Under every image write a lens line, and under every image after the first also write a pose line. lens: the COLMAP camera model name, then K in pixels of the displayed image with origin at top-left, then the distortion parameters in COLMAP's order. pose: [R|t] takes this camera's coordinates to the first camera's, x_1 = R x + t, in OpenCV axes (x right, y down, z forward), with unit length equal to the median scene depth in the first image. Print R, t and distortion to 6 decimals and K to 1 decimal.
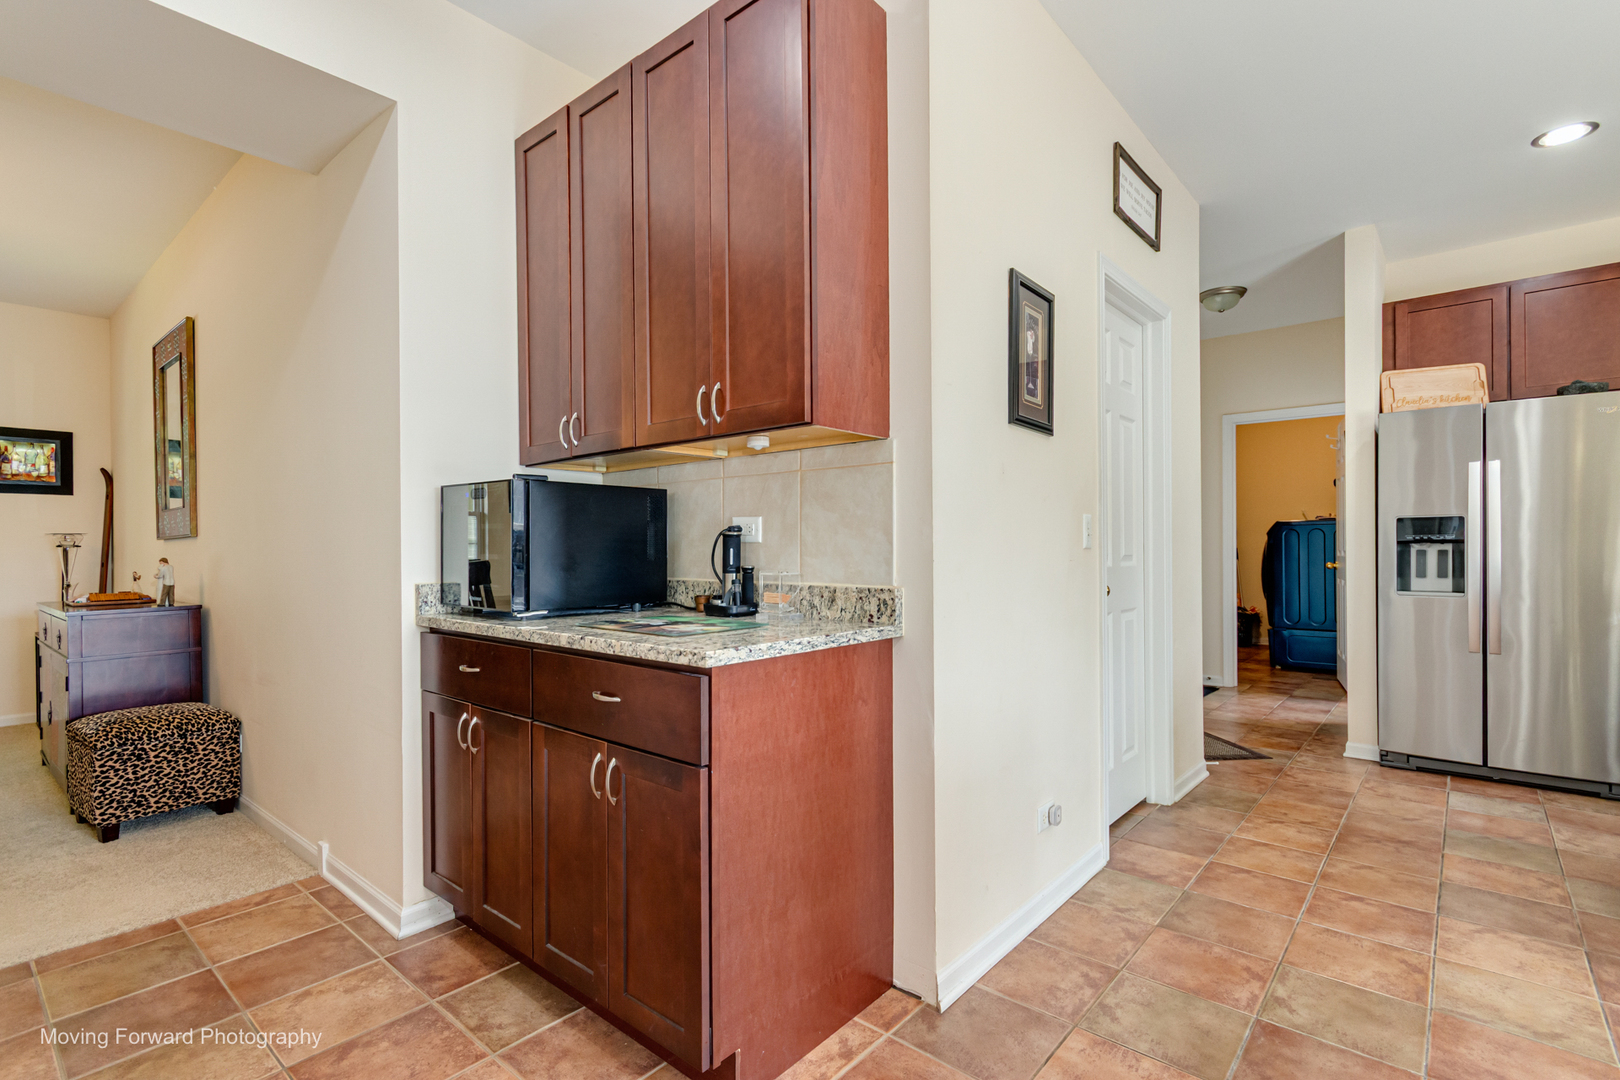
lens RADIAL K [[751.9, 0, 805.2], [0, 751.9, 547.5], [0, 0, 1]] dist [0.001580, 0.001452]
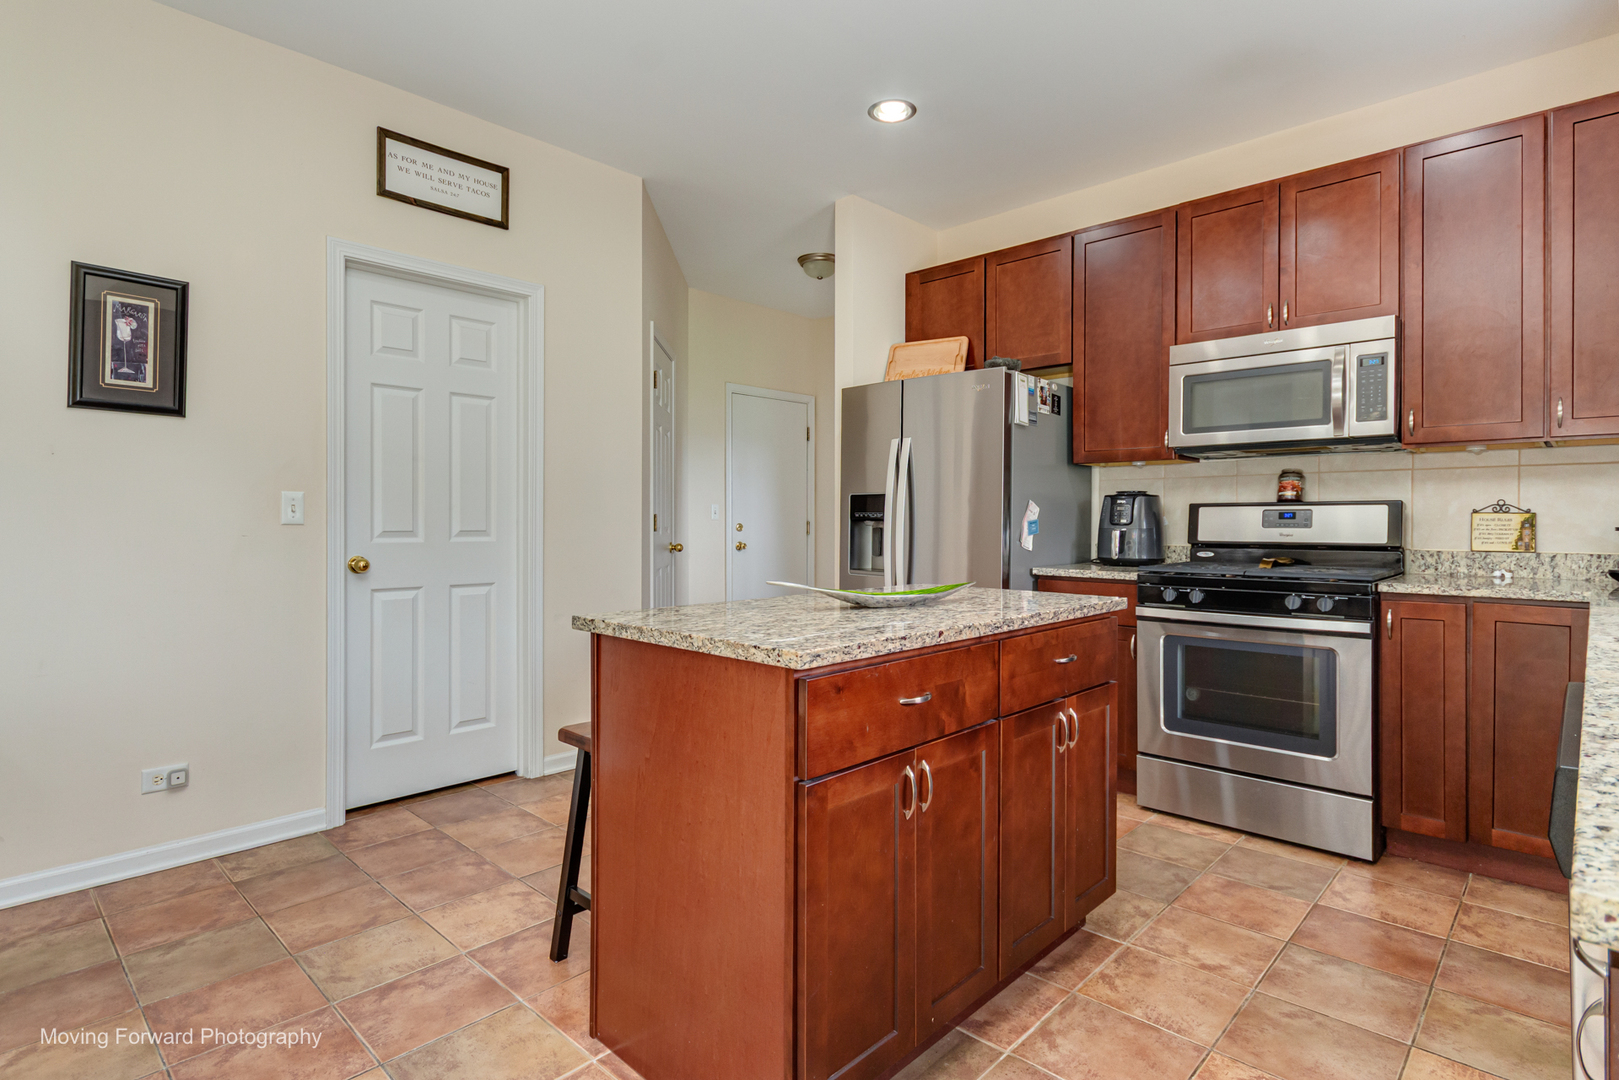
lens RADIAL K [[801.4, 0, 814.0], [0, 801.4, 526.4], [0, 0, 1]] dist [-0.003858, -0.001080]
pose [[0.999302, 0.005947, -0.036873, 1.258588], [-0.005528, 0.999919, 0.011463, -0.014362], [0.036938, -0.011251, 0.999254, -0.082292]]
